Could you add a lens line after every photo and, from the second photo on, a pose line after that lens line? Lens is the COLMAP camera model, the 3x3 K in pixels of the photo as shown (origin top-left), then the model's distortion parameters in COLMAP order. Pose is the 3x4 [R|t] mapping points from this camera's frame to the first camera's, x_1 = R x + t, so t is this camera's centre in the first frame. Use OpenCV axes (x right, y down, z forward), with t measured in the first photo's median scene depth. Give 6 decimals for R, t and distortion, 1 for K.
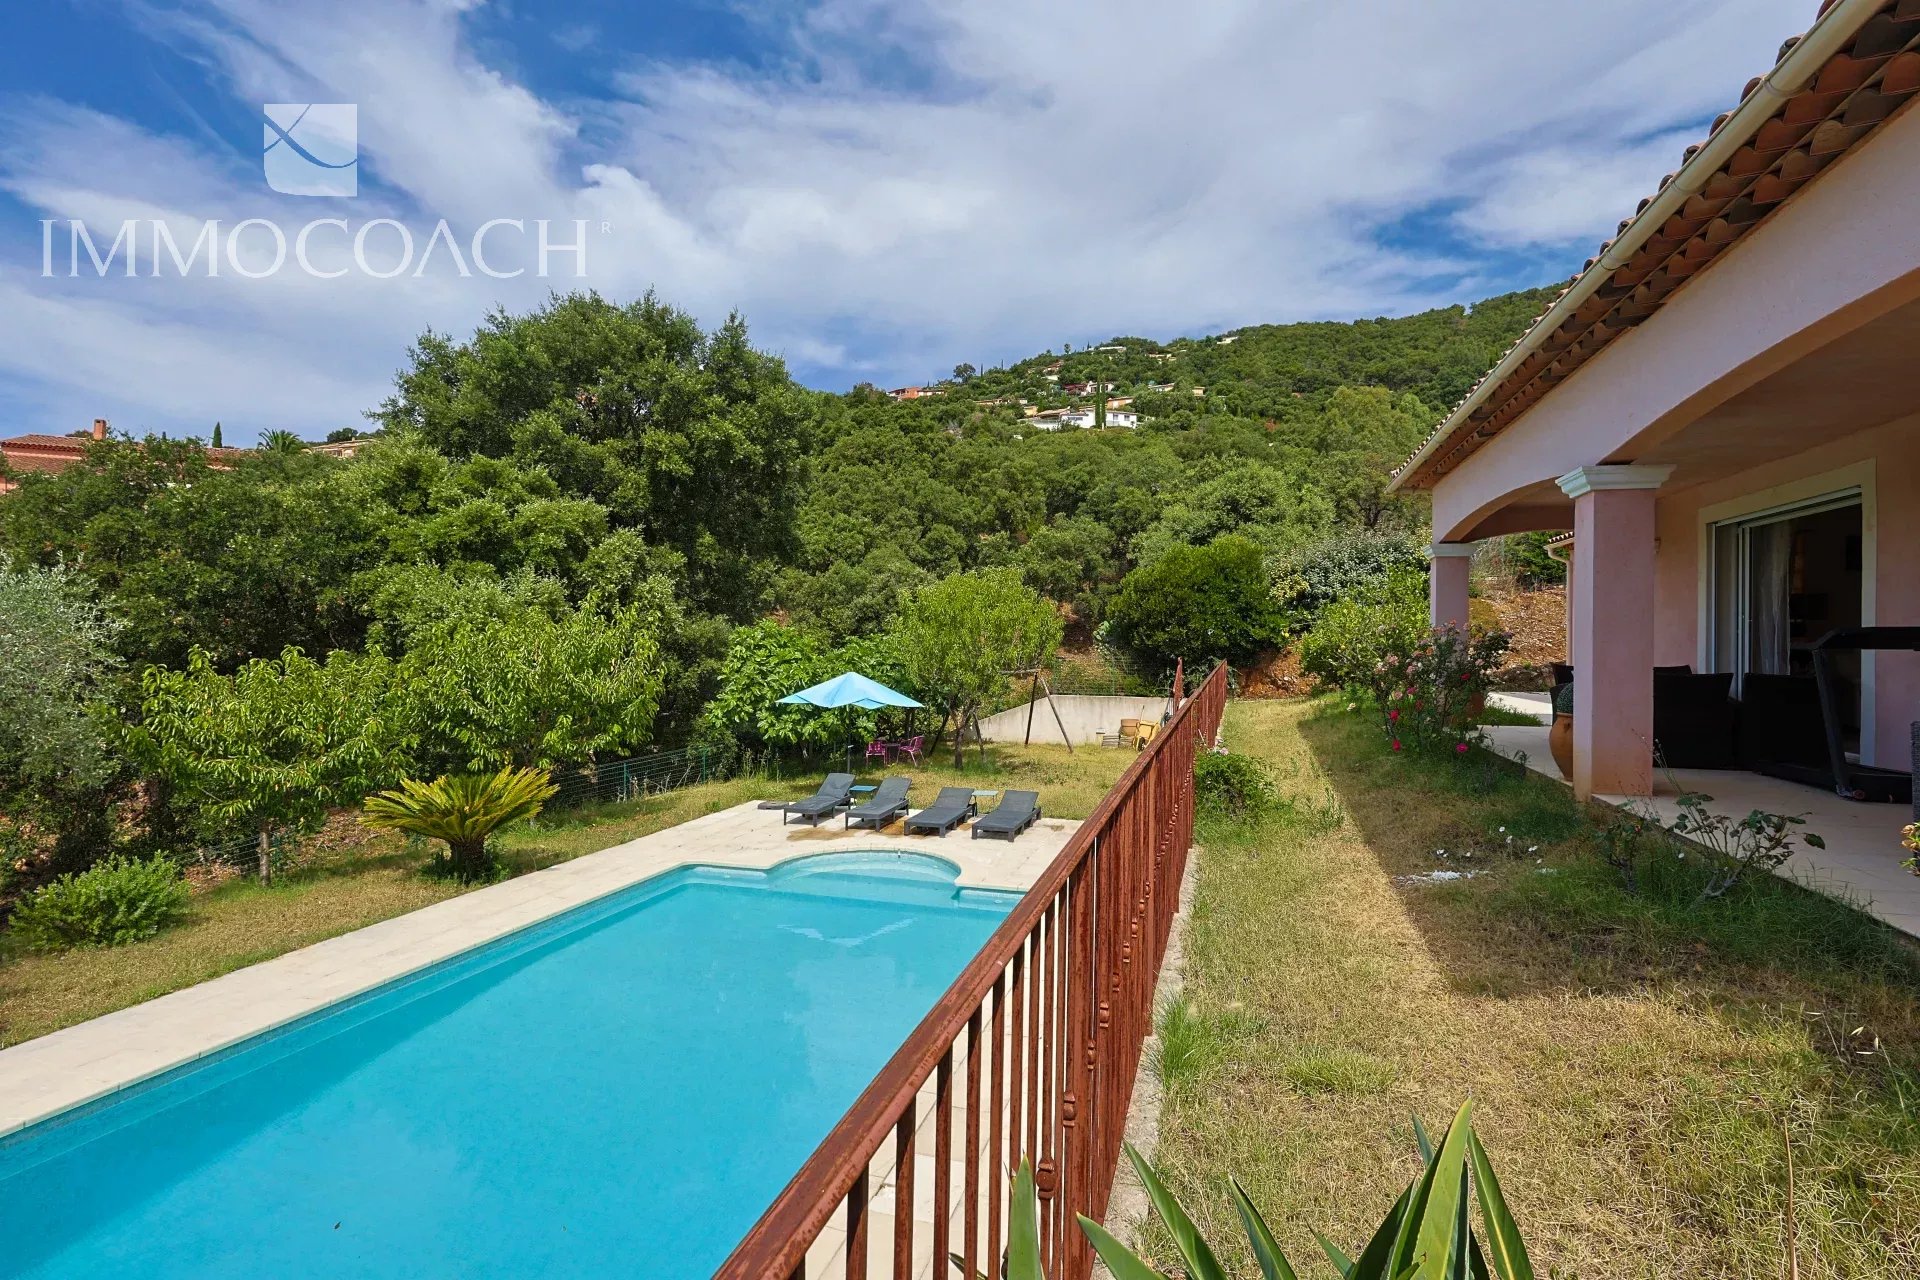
lens RADIAL K [[949.1, 0, 961.1], [0, 949.1, 634.7], [0, 0, 1]] dist [-0.006900, 0.000263]
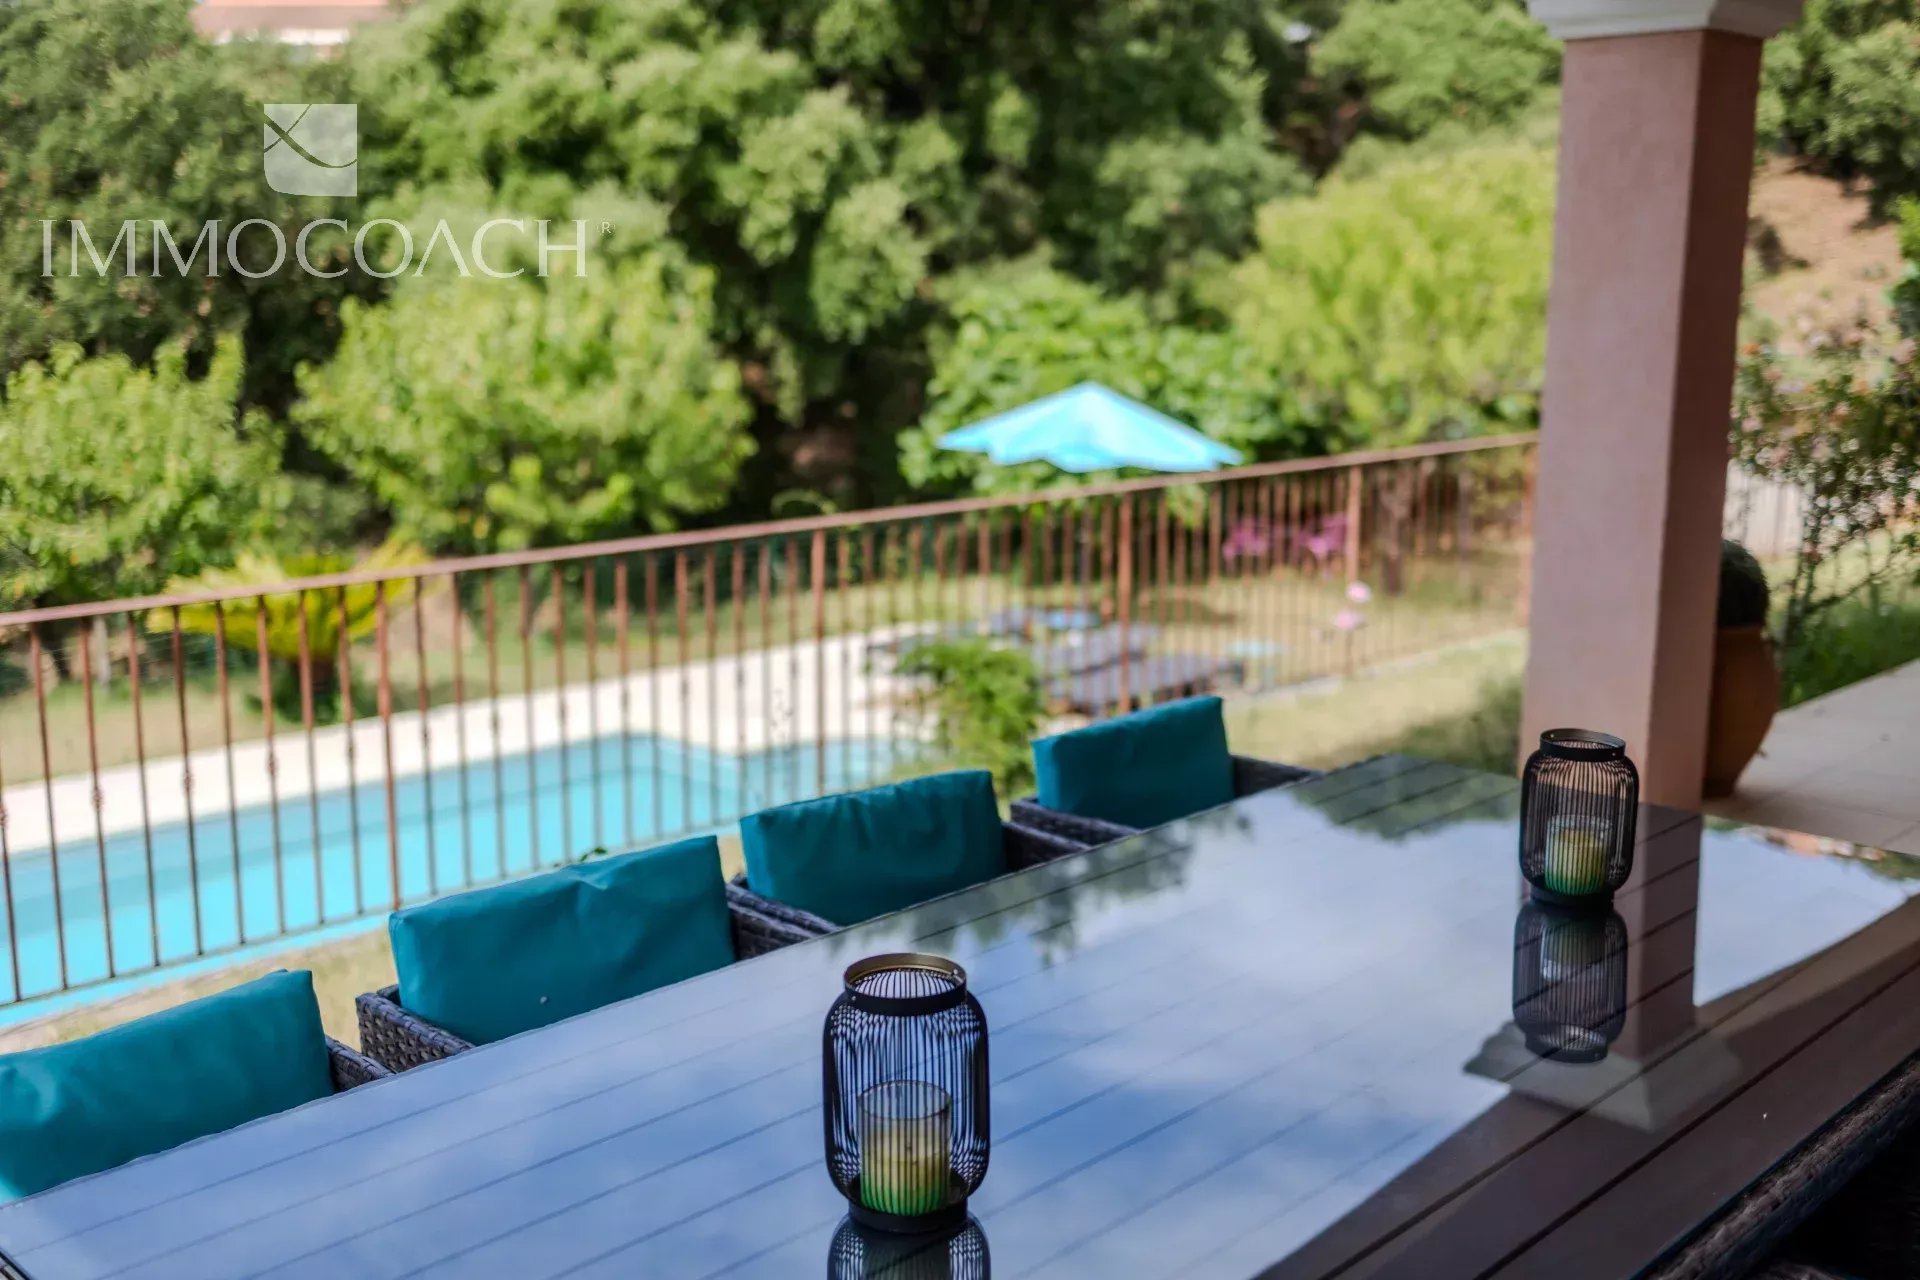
lens RADIAL K [[1945.4, 0, 959.2], [0, 1945.4, 636.3], [0, 0, 1]] dist [-0.011328, 0.000000]
pose [[0.876474, 0.083581, -0.474139, 0.261890], [0.008173, 0.982091, 0.188231, -0.020773], [0.481380, -0.168855, 0.860094, 0.055758]]
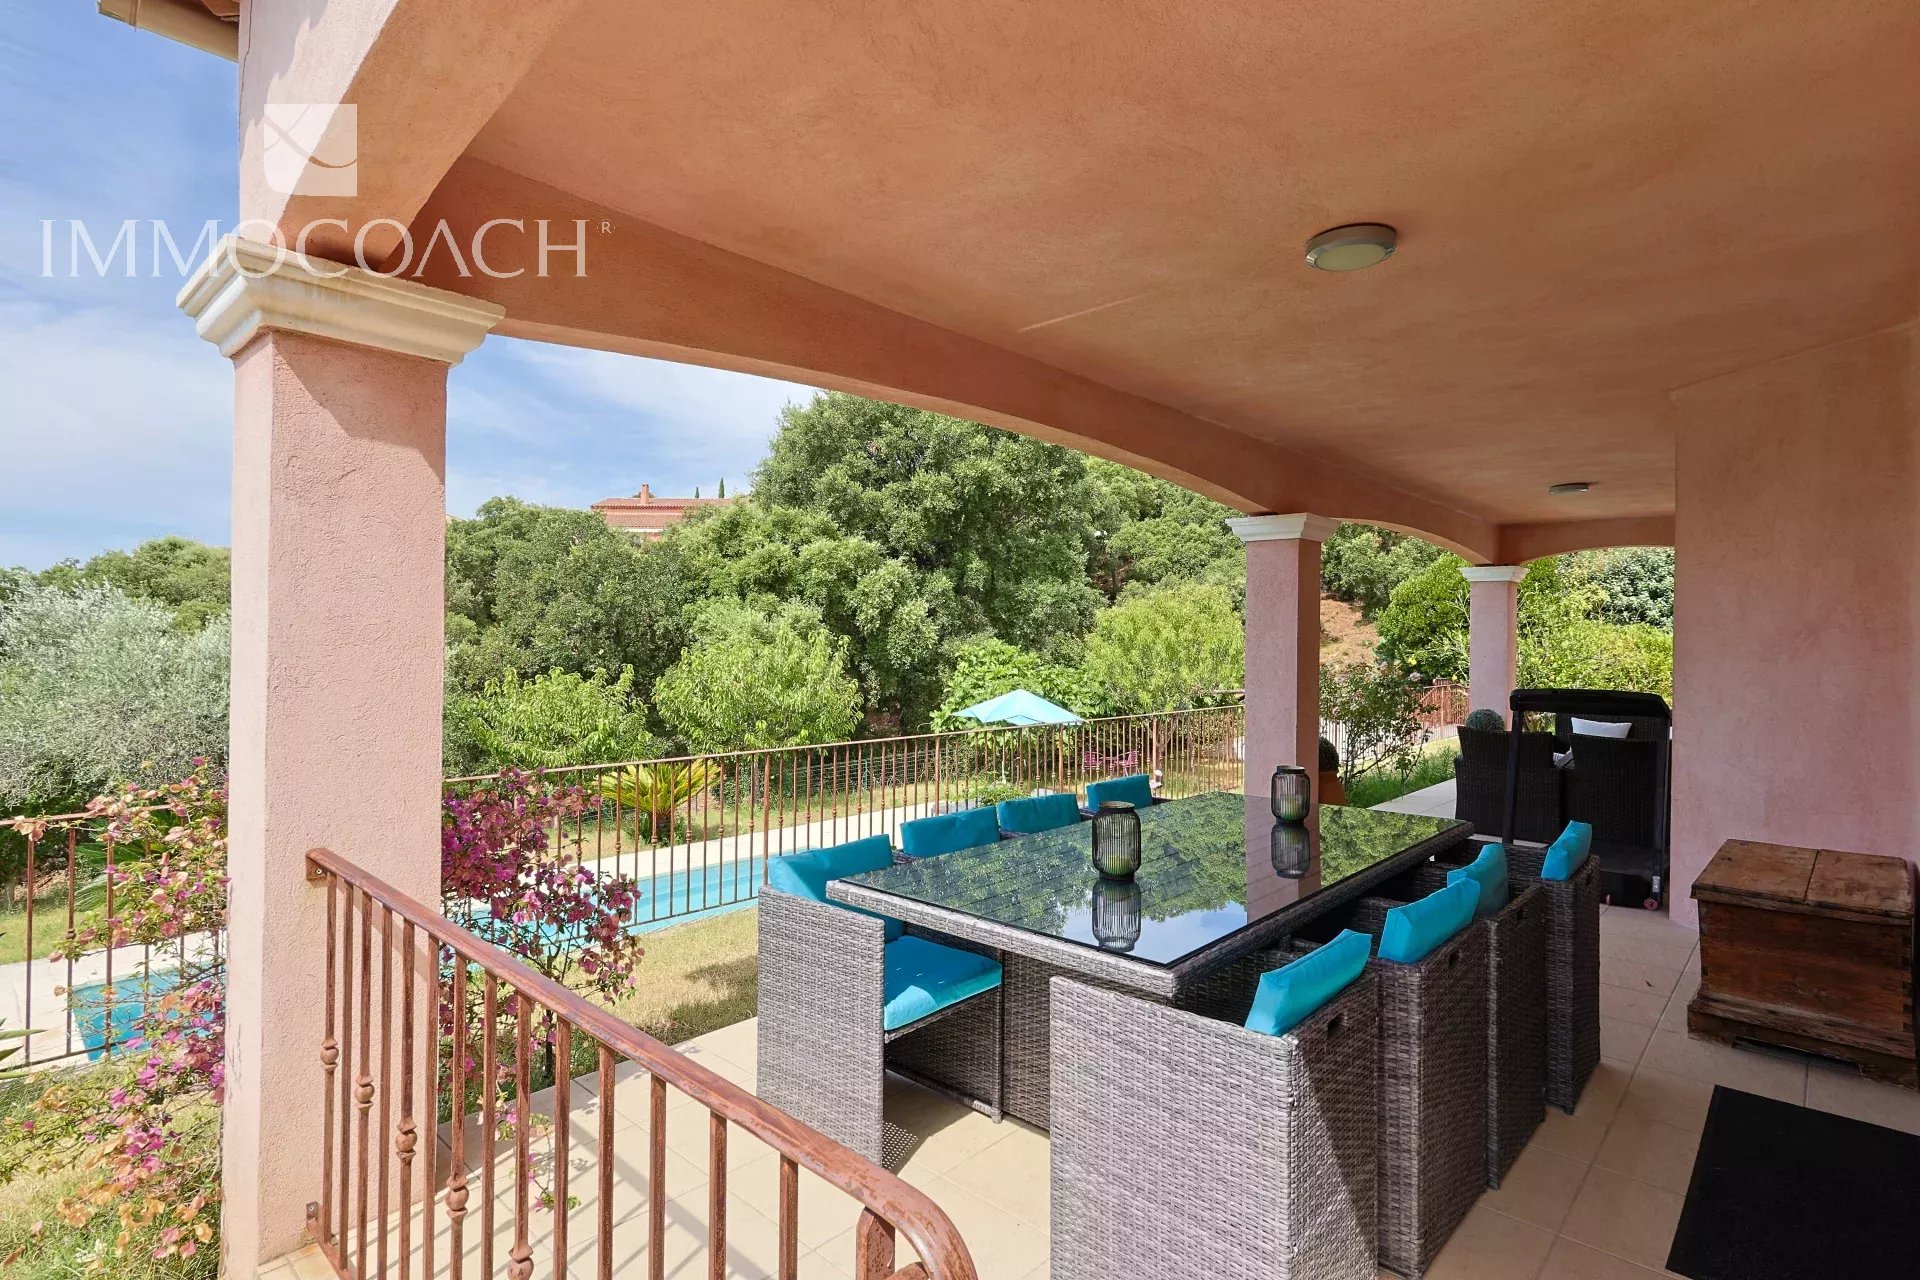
lens RADIAL K [[949.1, 0, 972.3], [0, 949.1, 636.7], [0, 0, 1]] dist [-0.006900, 0.000263]
pose [[0.894887, -0.001516, -0.446291, 0.264899], [0.000942, 0.999998, -0.001508, -0.016542], [0.446292, 0.000929, 0.894887, -0.001729]]
